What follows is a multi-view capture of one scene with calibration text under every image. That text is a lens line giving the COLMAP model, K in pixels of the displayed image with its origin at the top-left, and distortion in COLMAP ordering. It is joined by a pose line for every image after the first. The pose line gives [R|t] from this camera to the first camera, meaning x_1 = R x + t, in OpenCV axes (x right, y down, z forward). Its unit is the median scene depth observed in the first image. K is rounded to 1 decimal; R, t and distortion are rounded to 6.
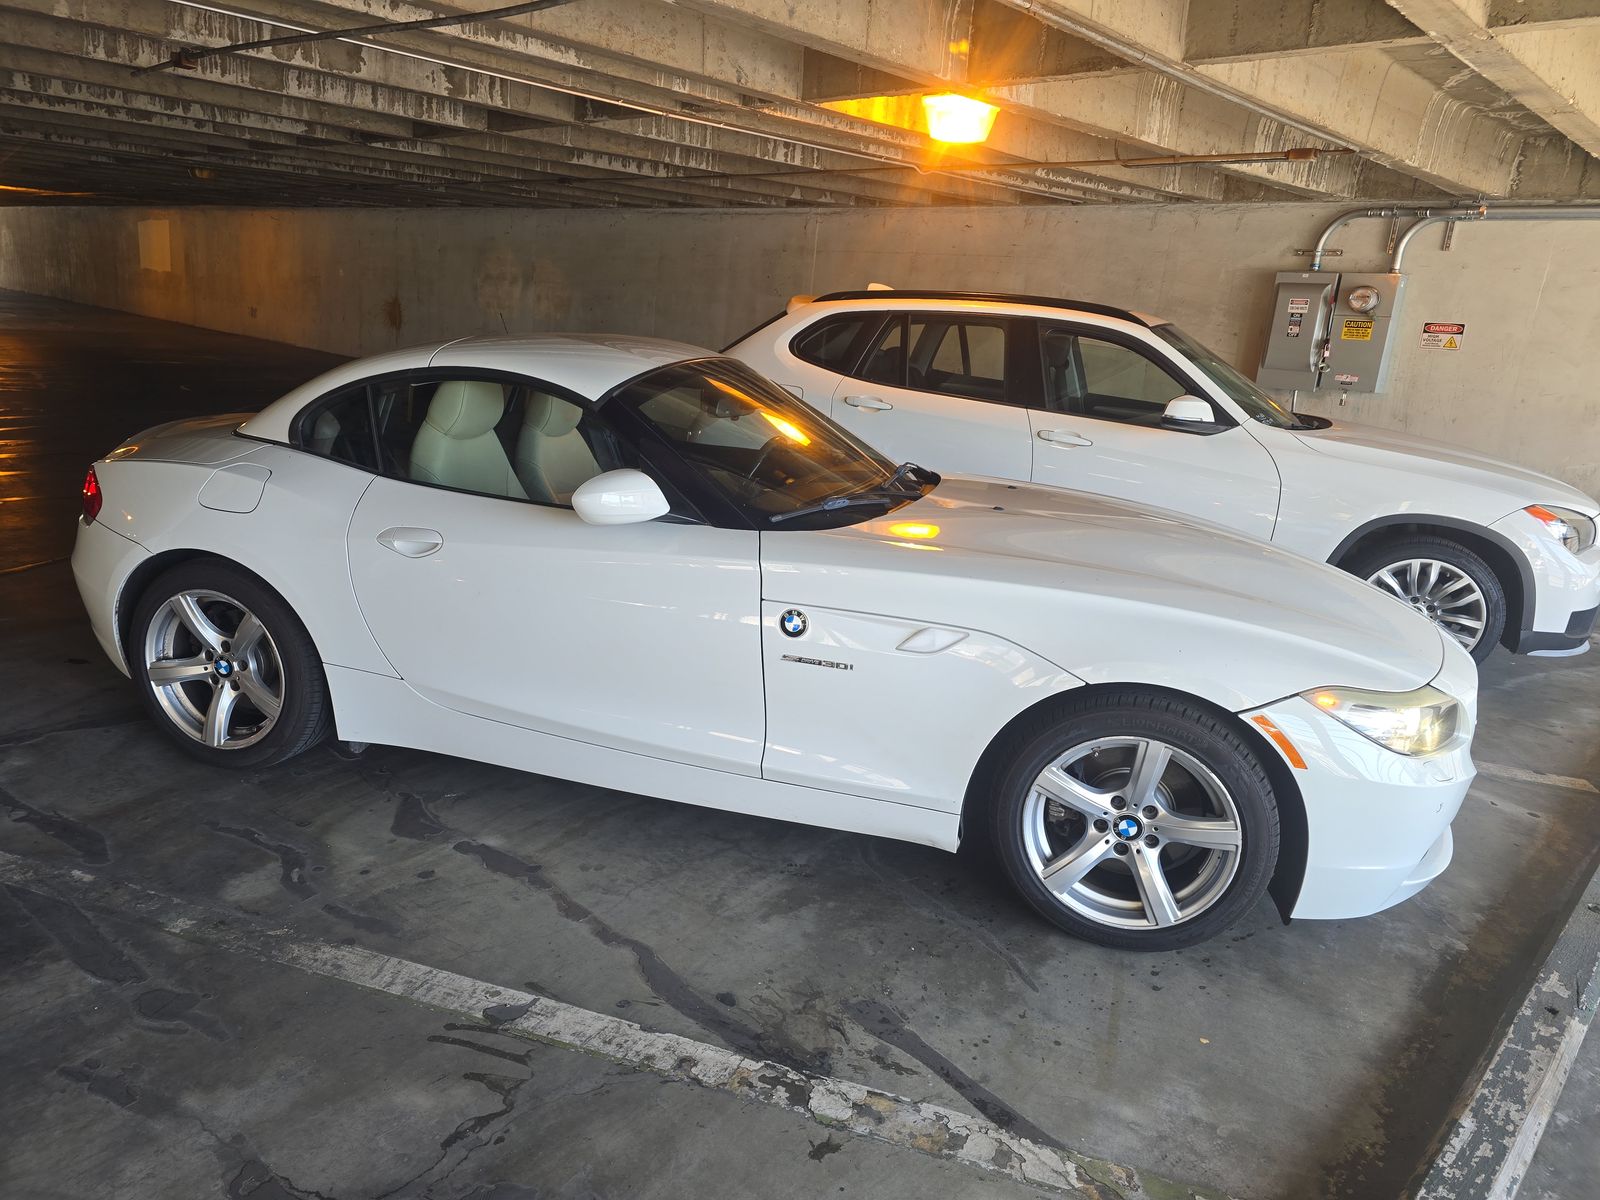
lens RADIAL K [[1061.8, 0, 798.4], [0, 1061.8, 602.3], [0, 0, 1]] dist [0.018376, -0.026950]
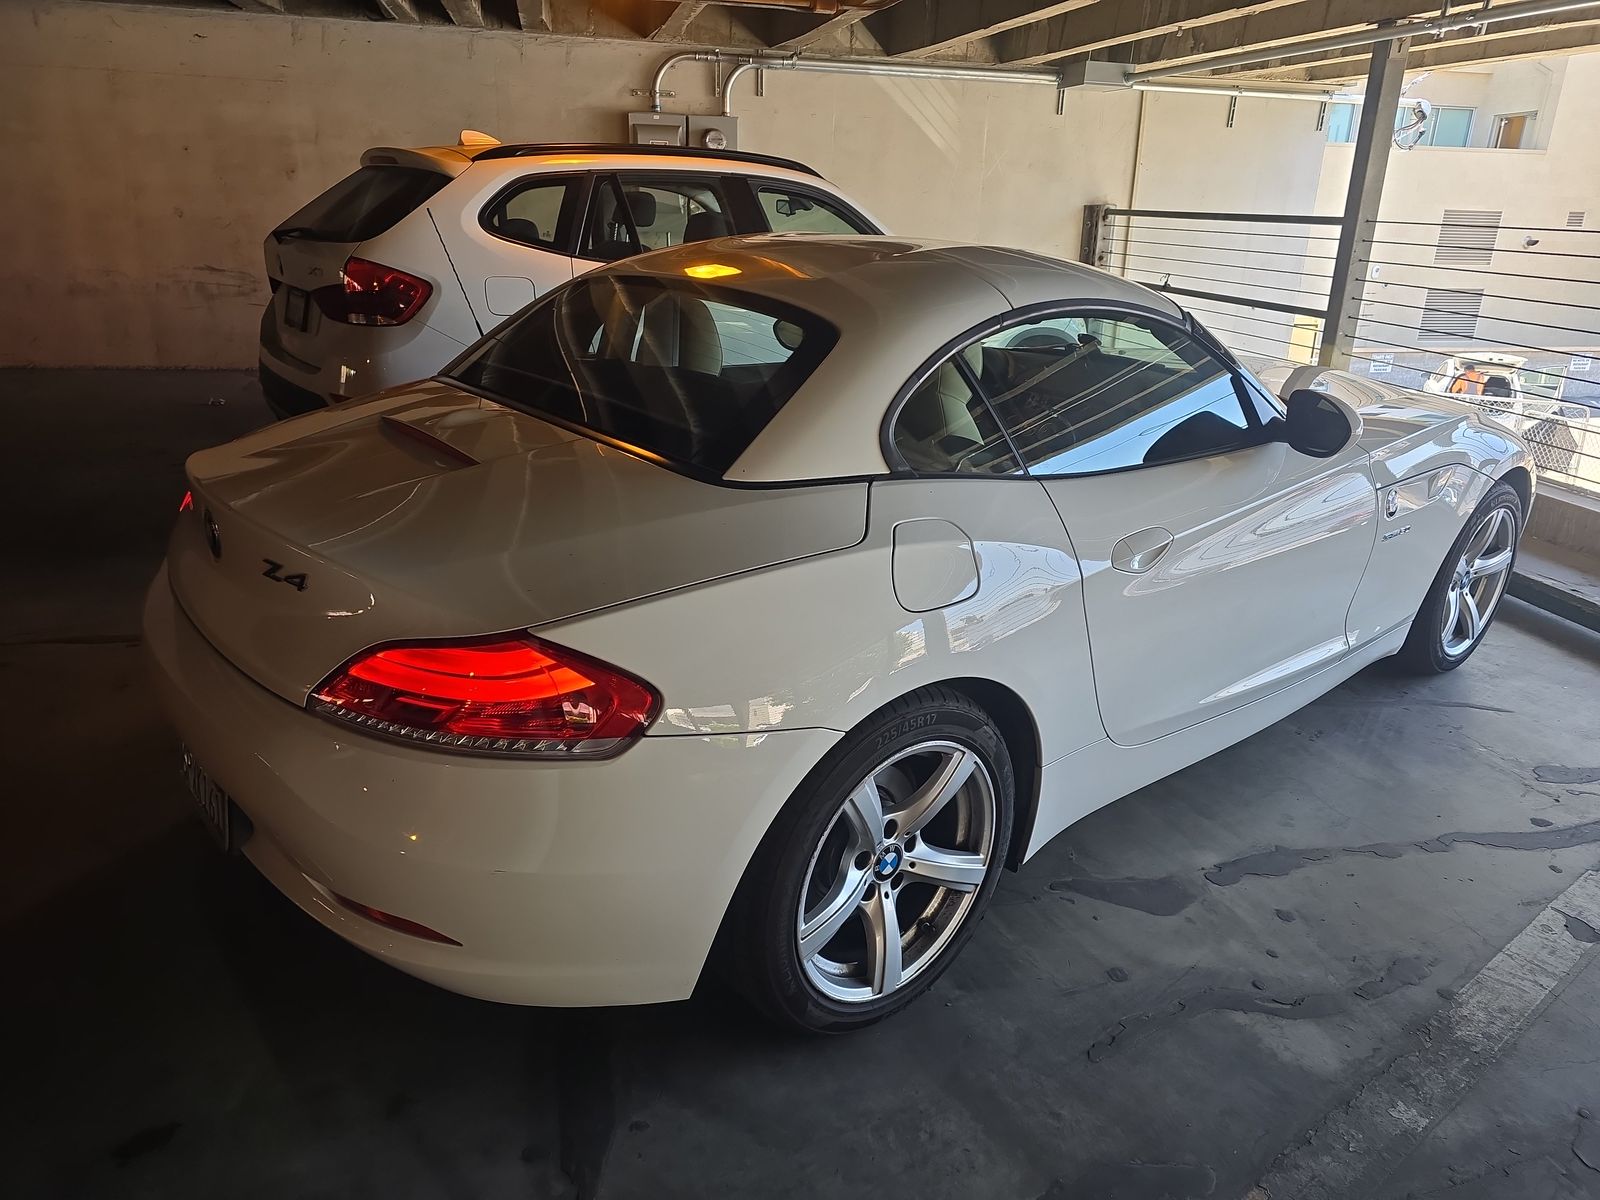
lens RADIAL K [[1061.8, 0, 796.8], [0, 1061.8, 601.4], [0, 0, 1]] dist [0.018376, -0.026950]
pose [[0.571995, -0.330727, 0.750627, -1.117824], [0.216963, 0.943522, 0.250386, -0.270651], [-0.791043, 0.019638, 0.611446, 0.787712]]
